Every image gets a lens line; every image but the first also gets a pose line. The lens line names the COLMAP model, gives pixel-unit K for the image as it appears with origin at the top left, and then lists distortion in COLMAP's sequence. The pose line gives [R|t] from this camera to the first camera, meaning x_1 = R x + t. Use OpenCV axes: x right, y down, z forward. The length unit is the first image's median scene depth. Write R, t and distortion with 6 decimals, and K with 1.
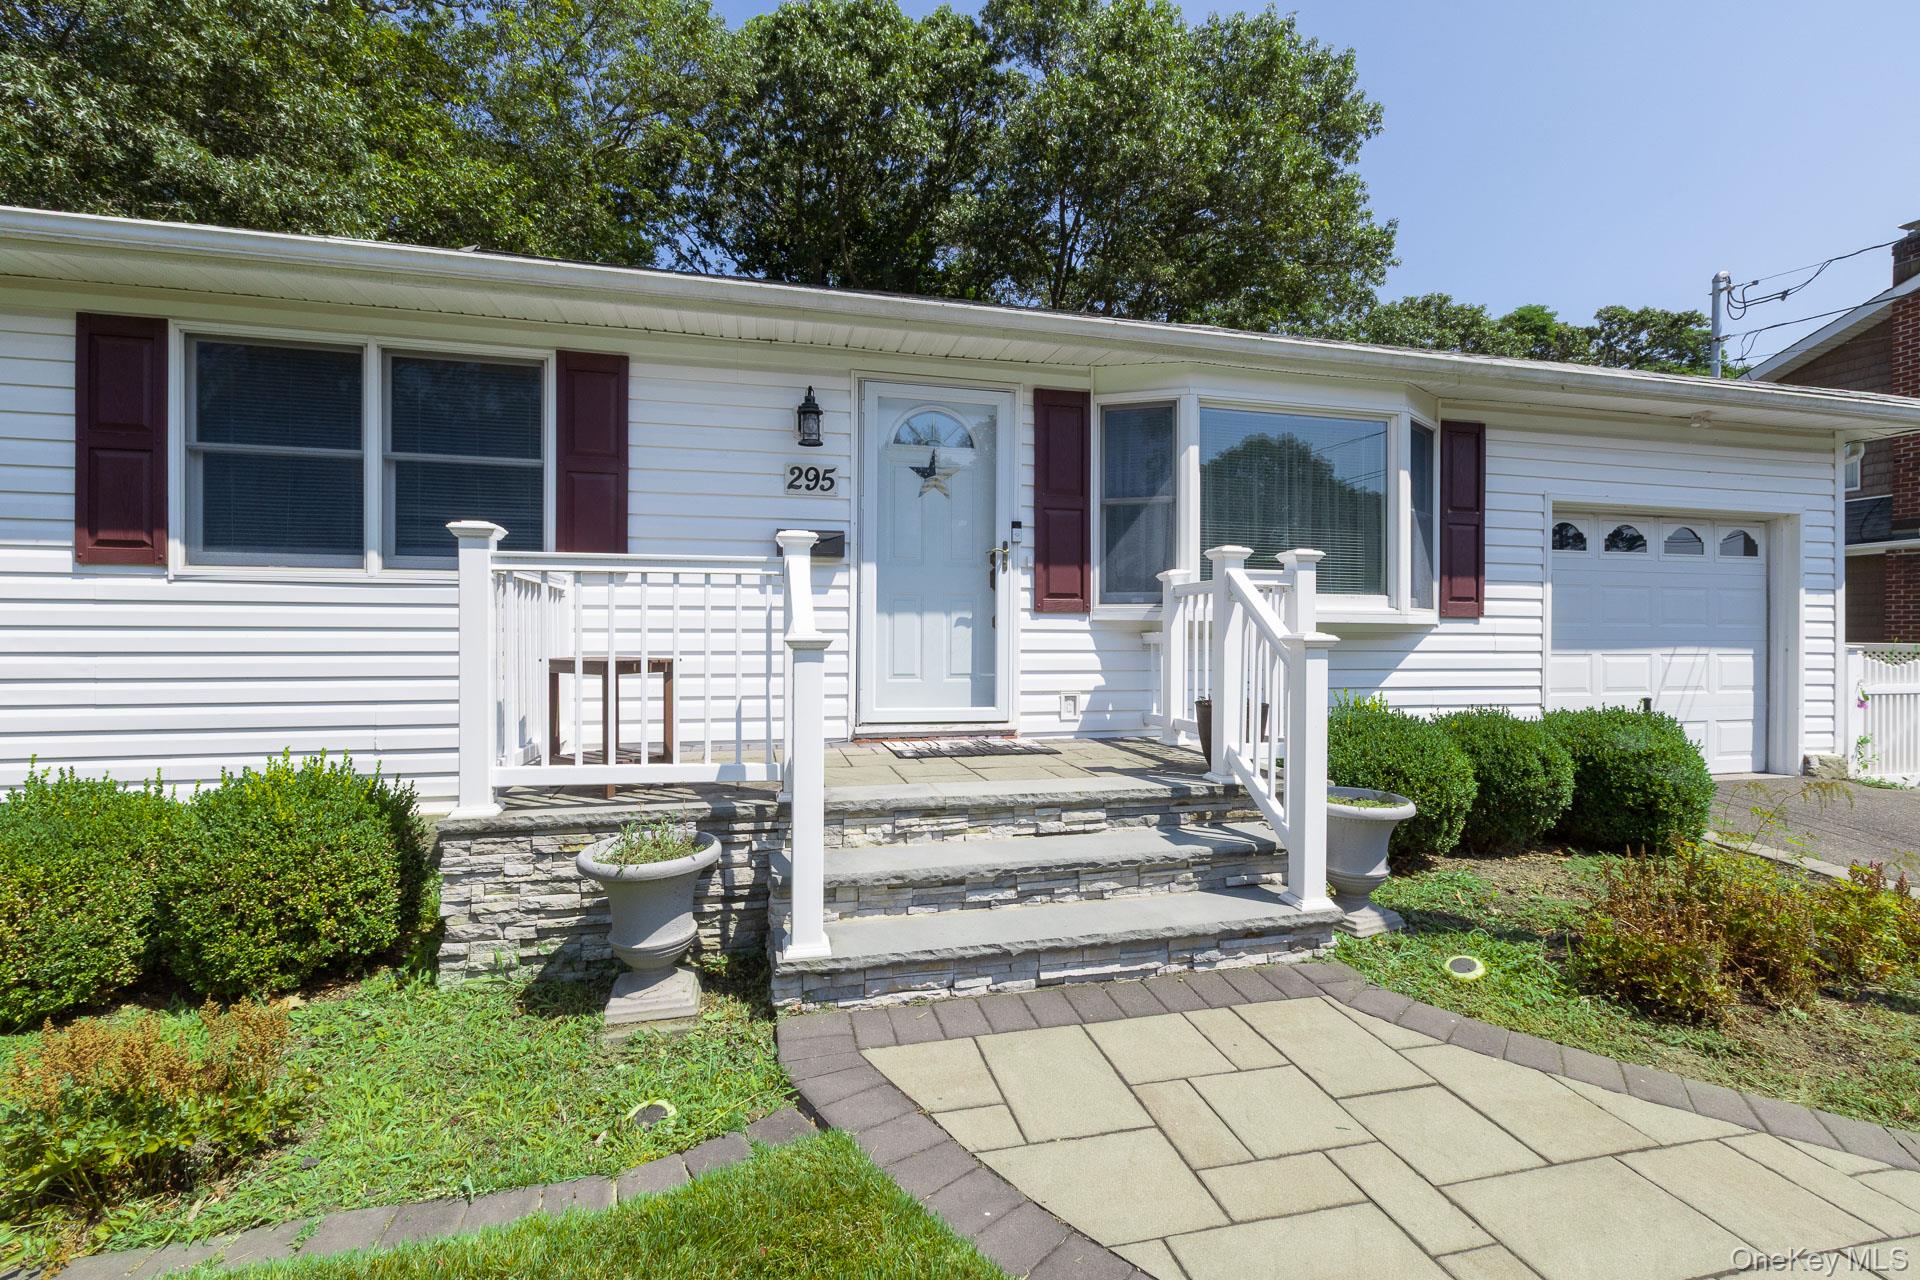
lens RADIAL K [[851.4, 0, 960.0], [0, 851.4, 640.0], [0, 0, 1]] dist [0.008933, -0.001238]
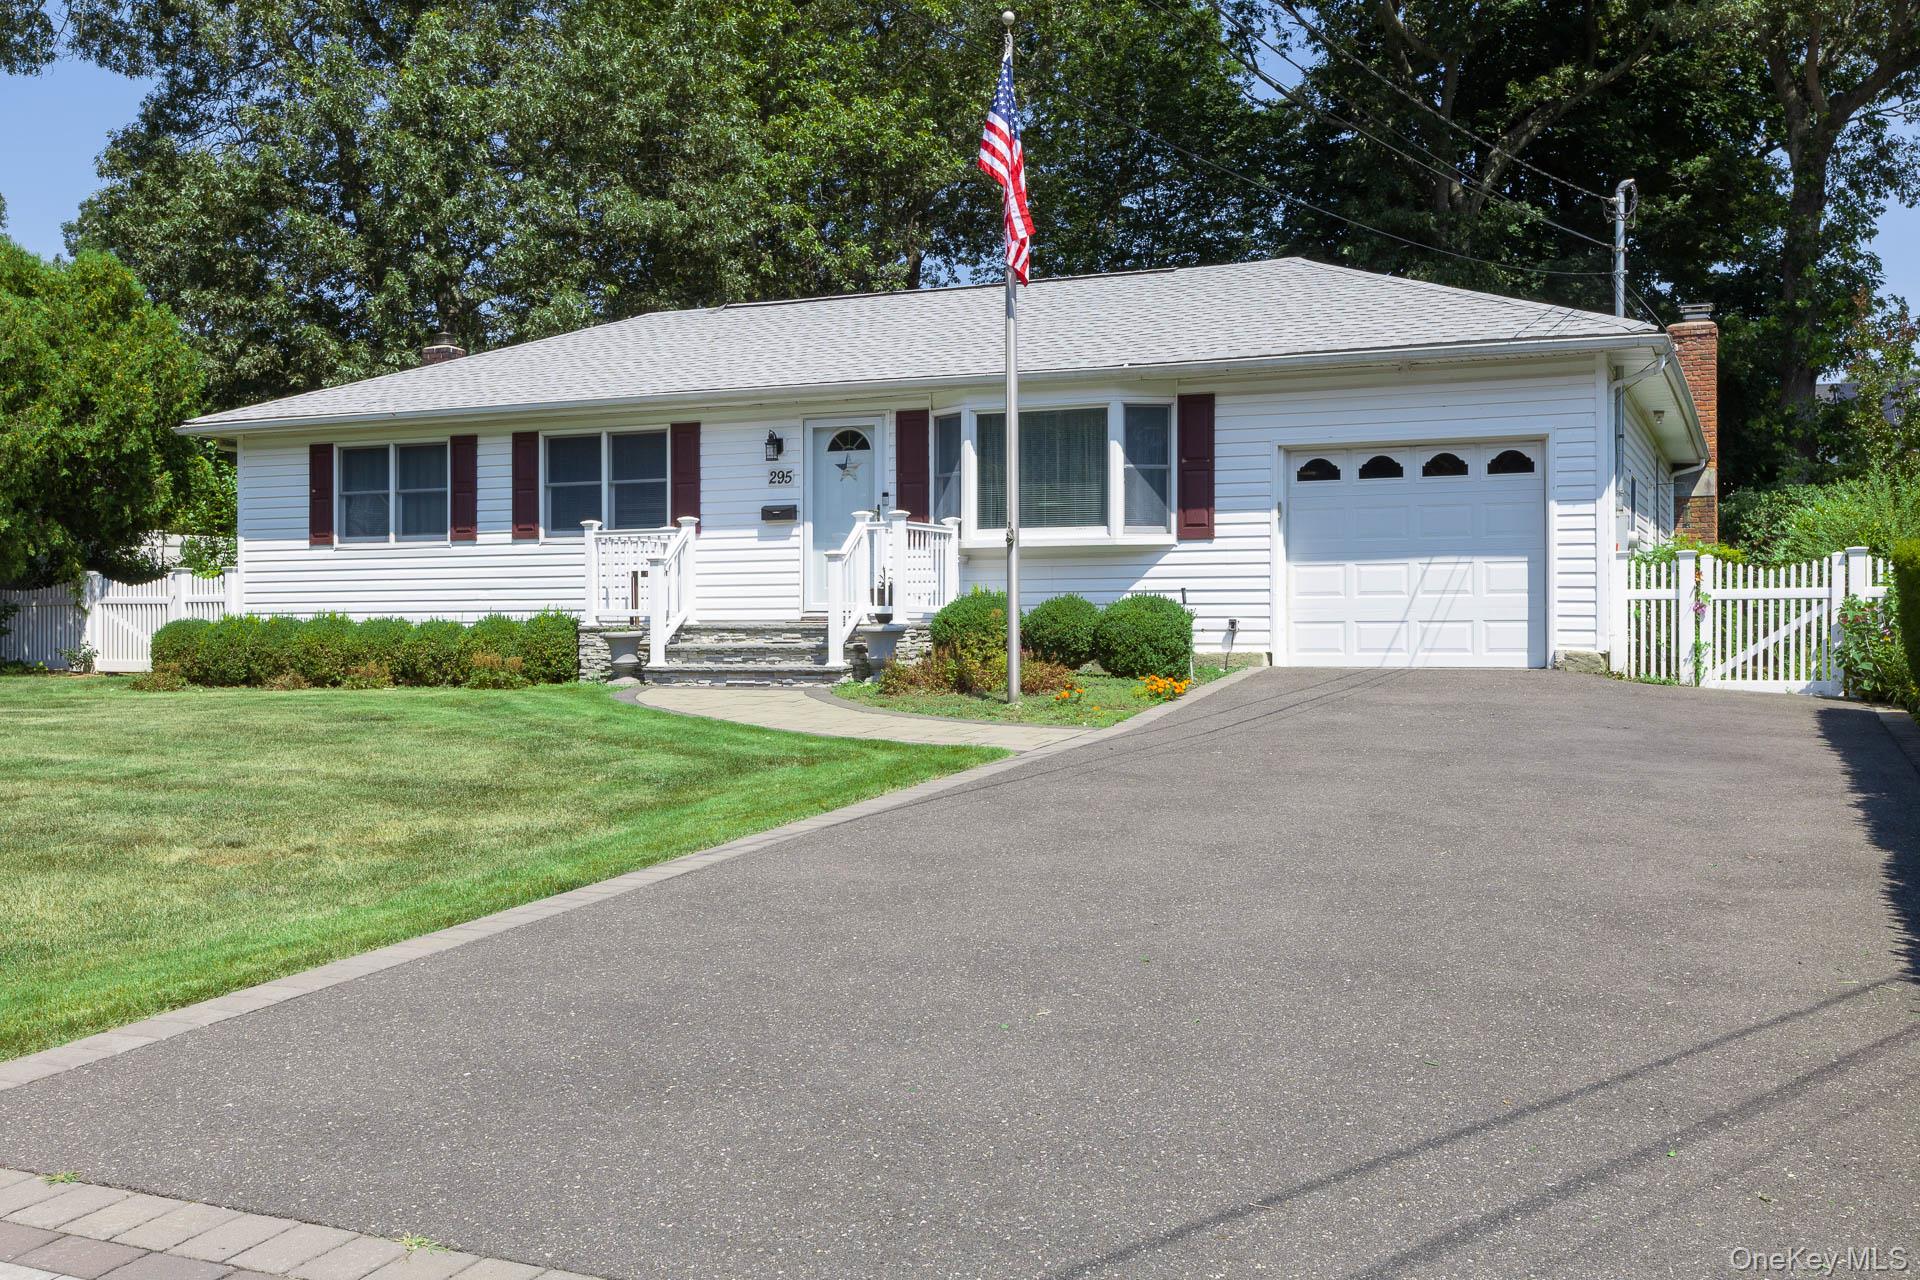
lens RADIAL K [[1939.9, 0, 960.0], [0, 1939.9, 640.0], [0, 0, 1]] dist [0.075481, 0.001128]
pose [[0.784441, -0.004428, -0.620187, 2.538743], [0.005161, 0.999986, -0.000611, 0.154202], [0.620182, -0.002722, 0.784454, -1.901596]]
